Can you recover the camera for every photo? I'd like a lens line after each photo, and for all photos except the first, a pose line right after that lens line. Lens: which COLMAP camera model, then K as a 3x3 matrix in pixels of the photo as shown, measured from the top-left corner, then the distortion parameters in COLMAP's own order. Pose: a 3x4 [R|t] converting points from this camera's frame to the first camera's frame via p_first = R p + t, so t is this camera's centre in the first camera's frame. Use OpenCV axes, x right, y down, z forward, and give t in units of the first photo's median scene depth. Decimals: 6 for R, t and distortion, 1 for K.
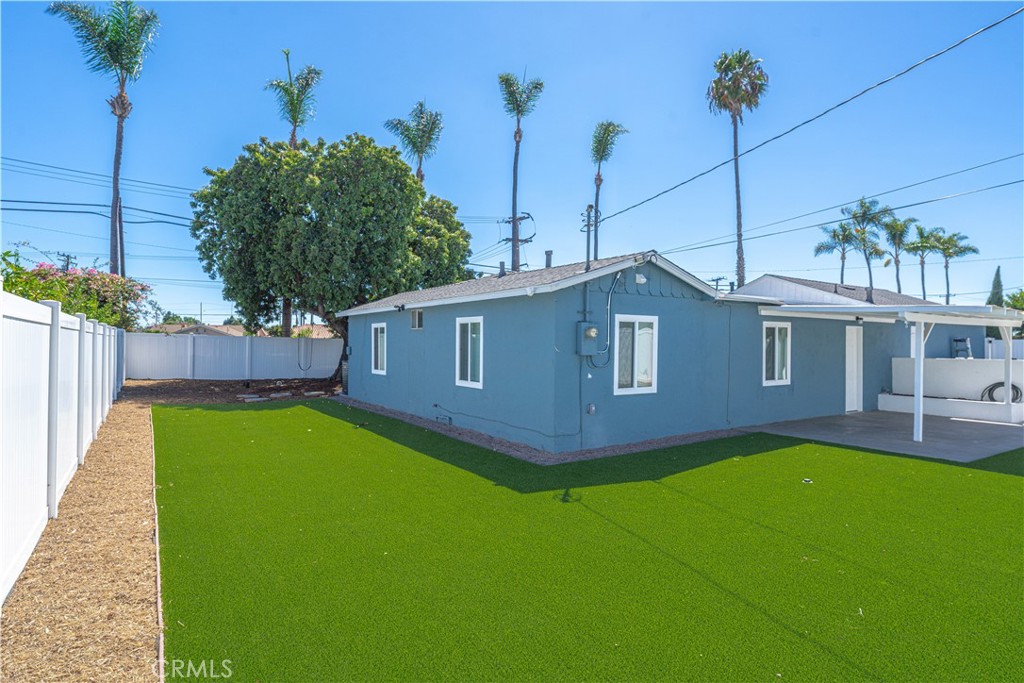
lens RADIAL K [[507.6, 0, 512.0], [0, 507.6, 341.5], [0, 0, 1]] dist [0.000577, 0.000316]
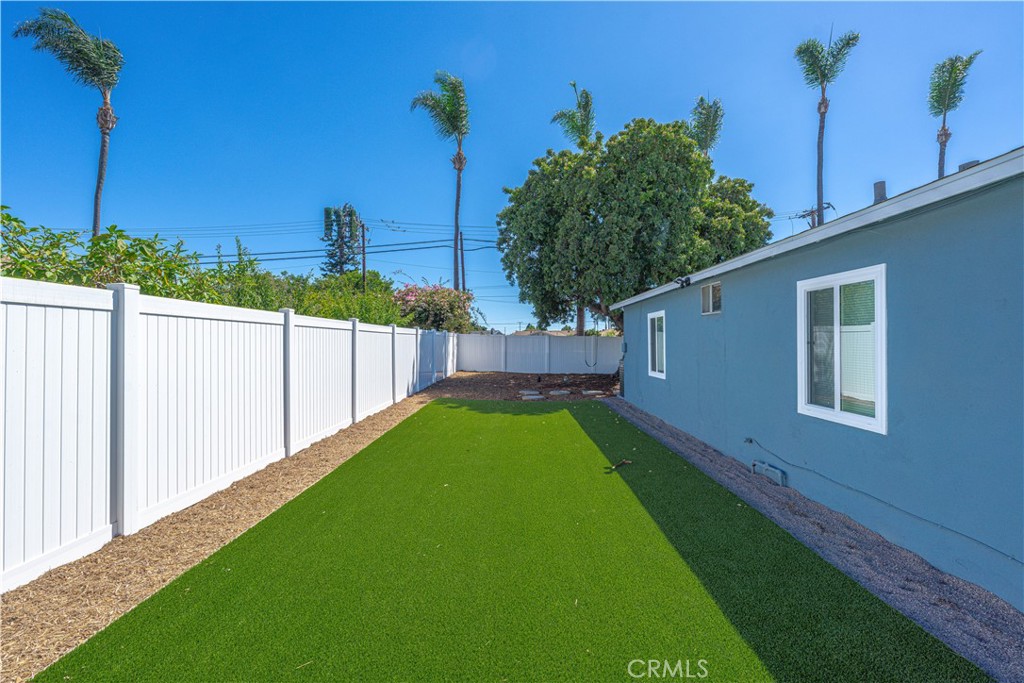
lens RADIAL K [[423.3, 0, 512.0], [0, 423.3, 341.5], [0, 0, 1]] dist [-0.012130, -0.000698]
pose [[0.819986, -0.008960, -0.572313, -0.045989], [0.009130, 0.999955, -0.002574, 0.005472], [0.572310, -0.003115, 0.820031, 0.215401]]
